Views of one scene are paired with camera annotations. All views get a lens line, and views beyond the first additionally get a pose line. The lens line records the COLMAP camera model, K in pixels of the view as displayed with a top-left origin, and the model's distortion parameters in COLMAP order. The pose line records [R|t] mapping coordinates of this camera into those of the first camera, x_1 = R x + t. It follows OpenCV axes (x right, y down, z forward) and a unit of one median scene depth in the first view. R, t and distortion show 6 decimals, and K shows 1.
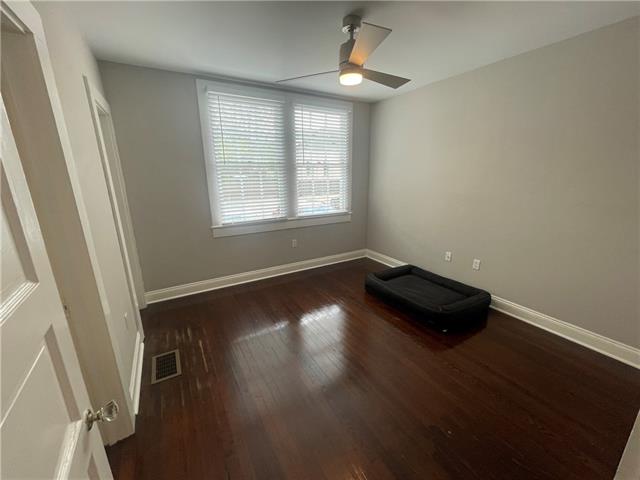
lens RADIAL K [[260.5, 0, 318.4], [0, 260.5, 238.7], [0, 0, 1]] dist [0.002686, -0.000236]
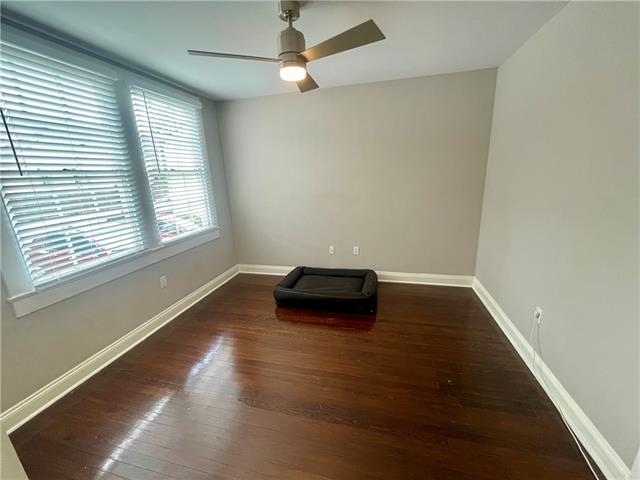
lens RADIAL K [[260.5, 0, 320.1], [0, 260.5, 243.2], [0, 0, 1]] dist [0.002686, -0.000236]
pose [[0.706914, -0.207122, 0.676294, -0.279181], [0.209243, 0.974605, 0.079765, -0.058615], [-0.675640, 0.085123, 0.732301, 0.186762]]
